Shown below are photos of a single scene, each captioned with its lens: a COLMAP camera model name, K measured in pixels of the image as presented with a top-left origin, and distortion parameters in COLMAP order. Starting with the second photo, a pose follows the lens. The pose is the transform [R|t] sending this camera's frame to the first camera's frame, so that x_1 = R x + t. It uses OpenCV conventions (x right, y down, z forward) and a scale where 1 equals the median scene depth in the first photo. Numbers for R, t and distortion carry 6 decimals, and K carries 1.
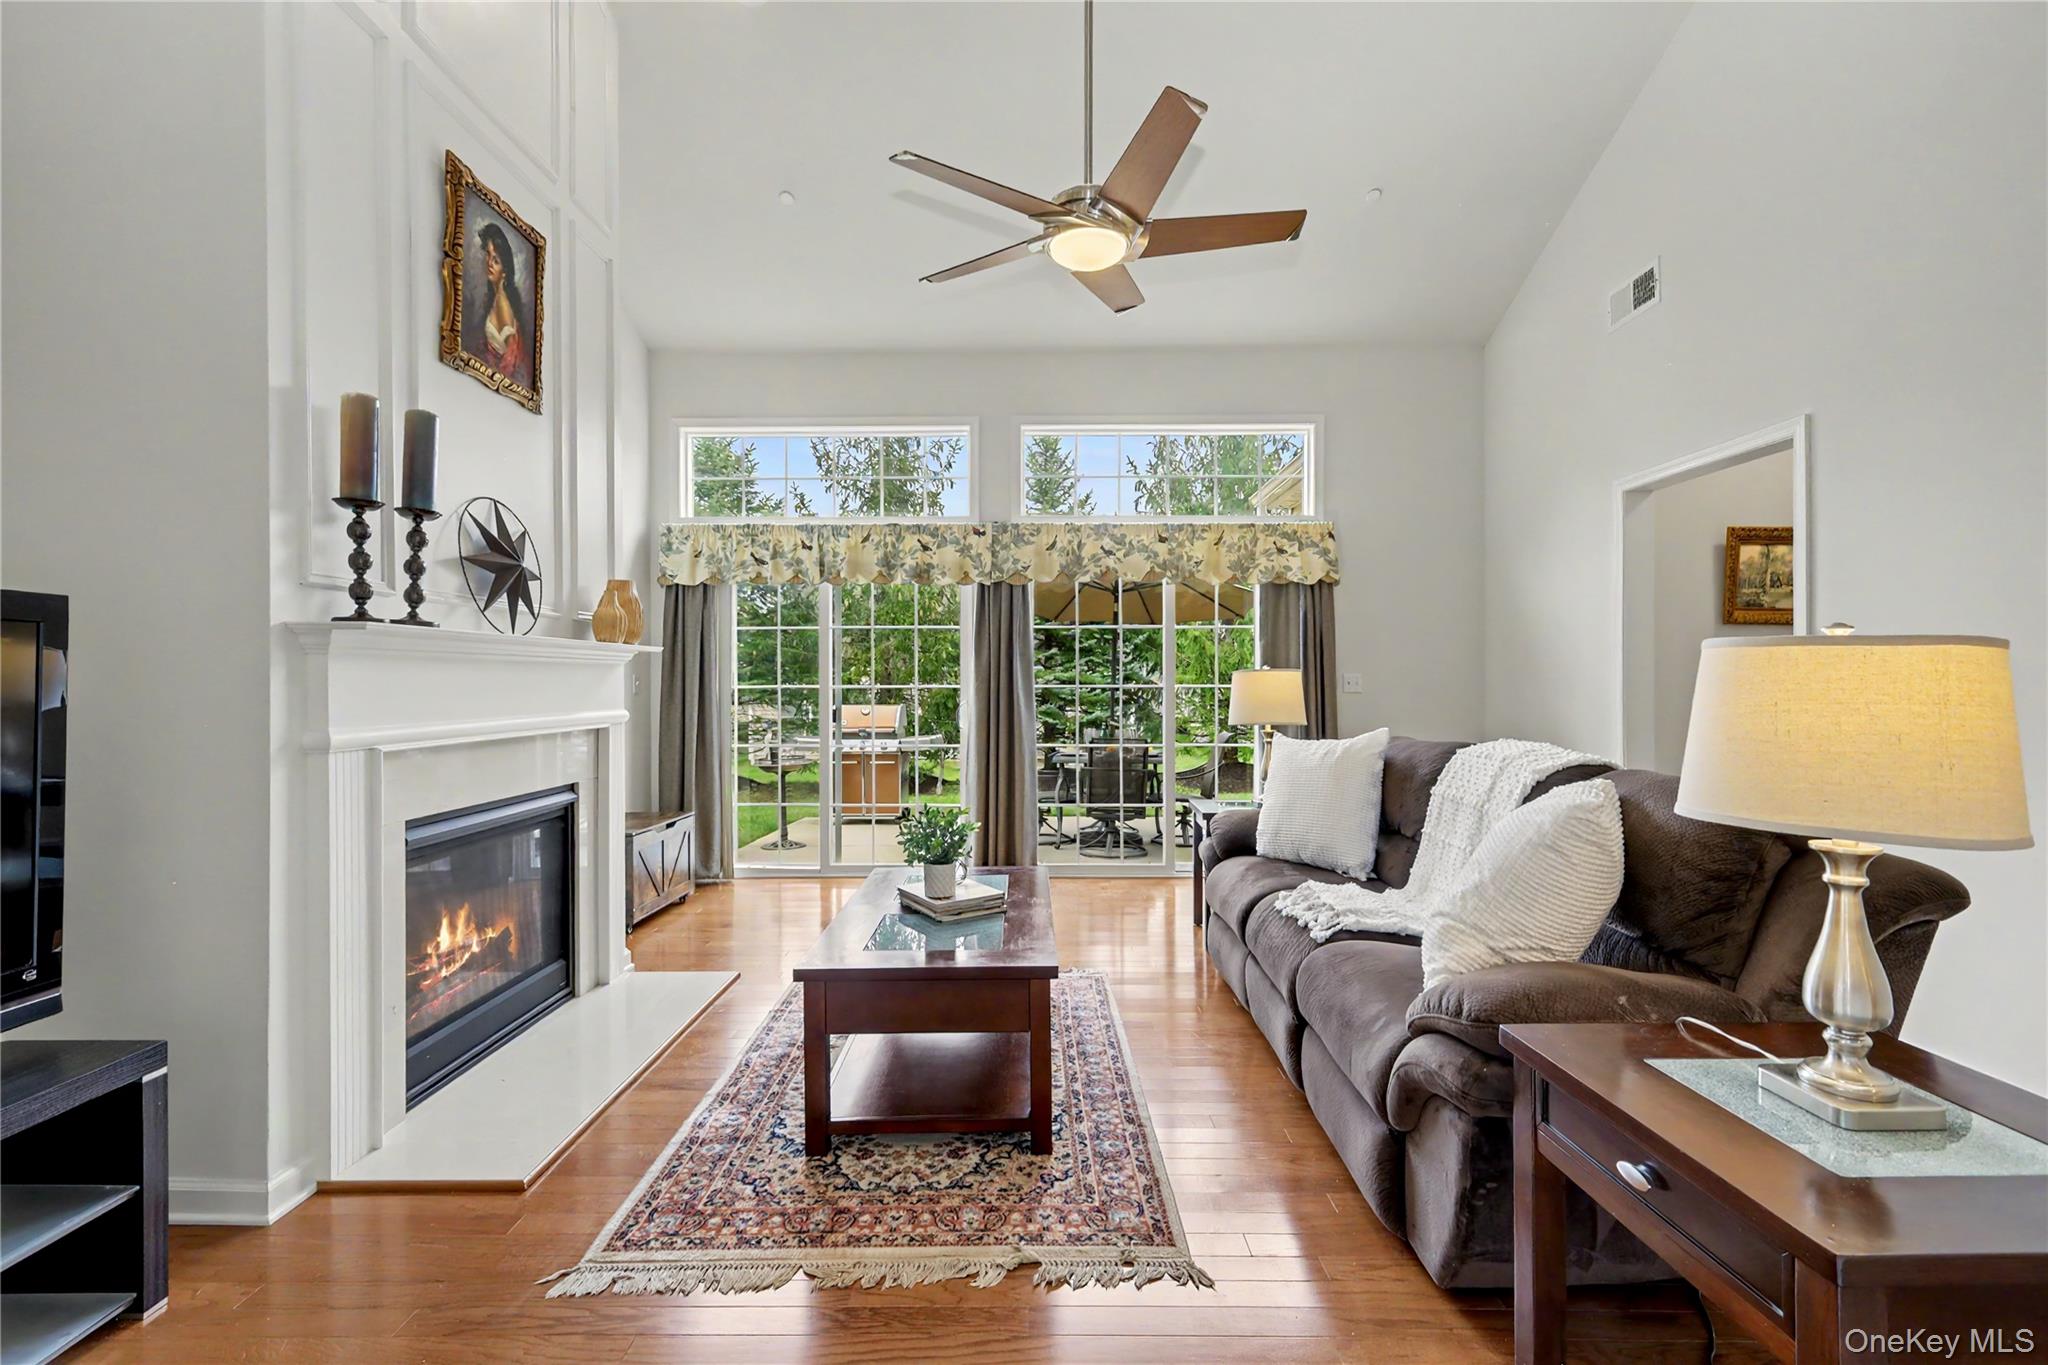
lens RADIAL K [[898.4, 0, 1025.3], [0, 898.4, 677.2], [0, 0, 1]] dist [0.004331, -0.001598]
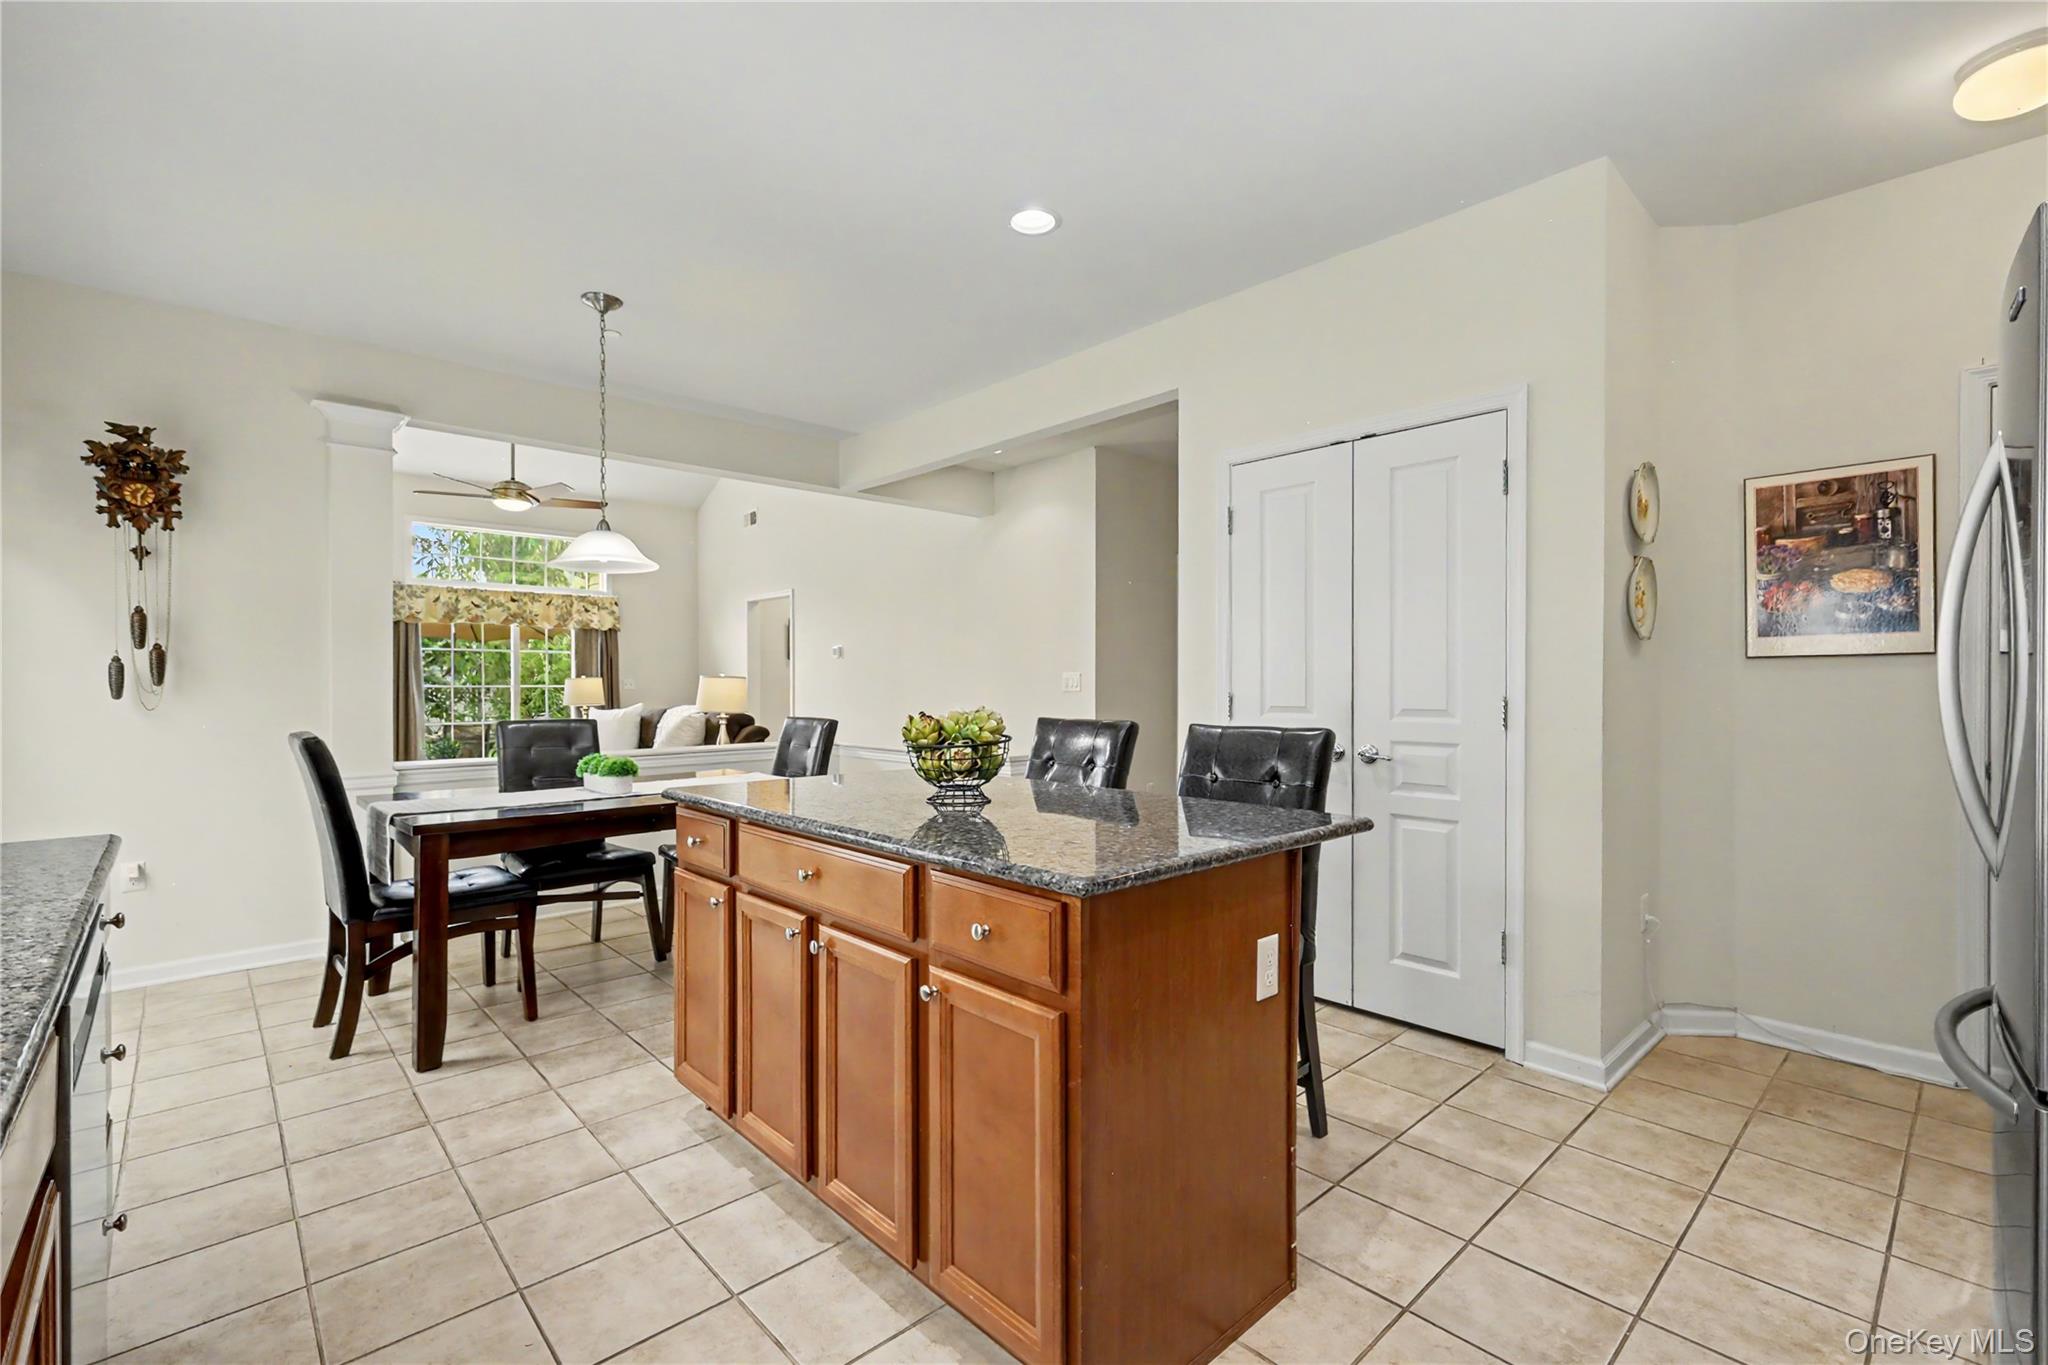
lens RADIAL K [[898.4, 0, 1021.8], [0, 898.4, 679.0], [0, 0, 1]] dist [0.004331, -0.001598]
pose [[0.726178, 0.001890, 0.687504, -0.589212], [-0.002688, 0.999996, 0.000090, -0.012423], [-0.687502, -0.001913, 0.726180, -1.661437]]
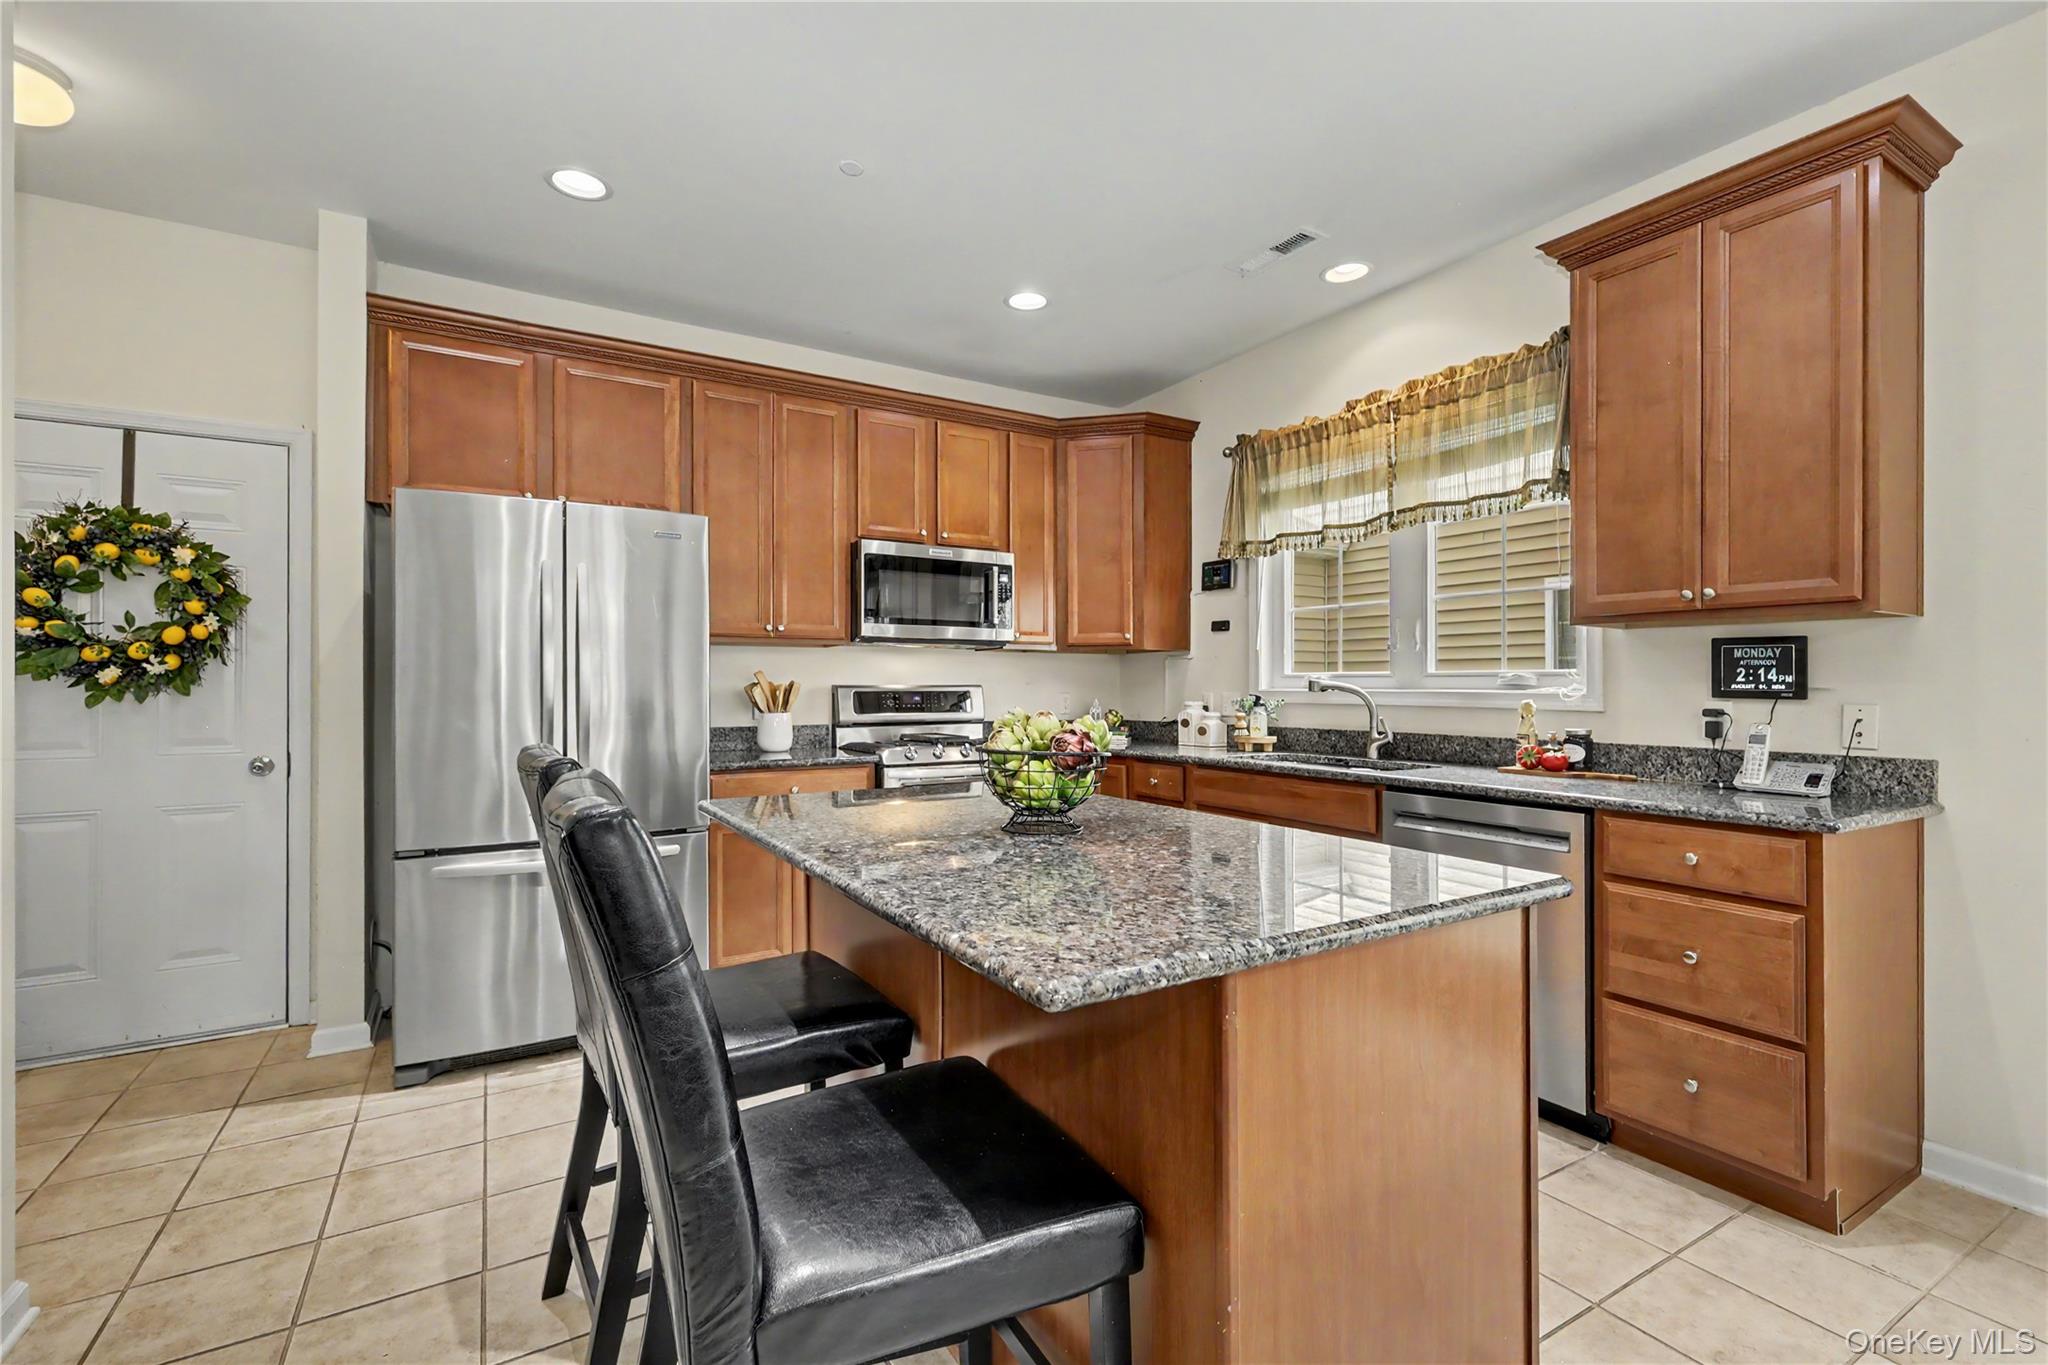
lens RADIAL K [[898.4, 0, 1021.6], [0, 898.4, 682.5], [0, 0, 1]] dist [0.004331, -0.001598]
pose [[-0.852548, 0.004105, -0.522632, 0.214926], [0.004585, 0.999989, 0.000375, -0.005847], [0.522628, -0.002077, -0.852558, -0.582087]]
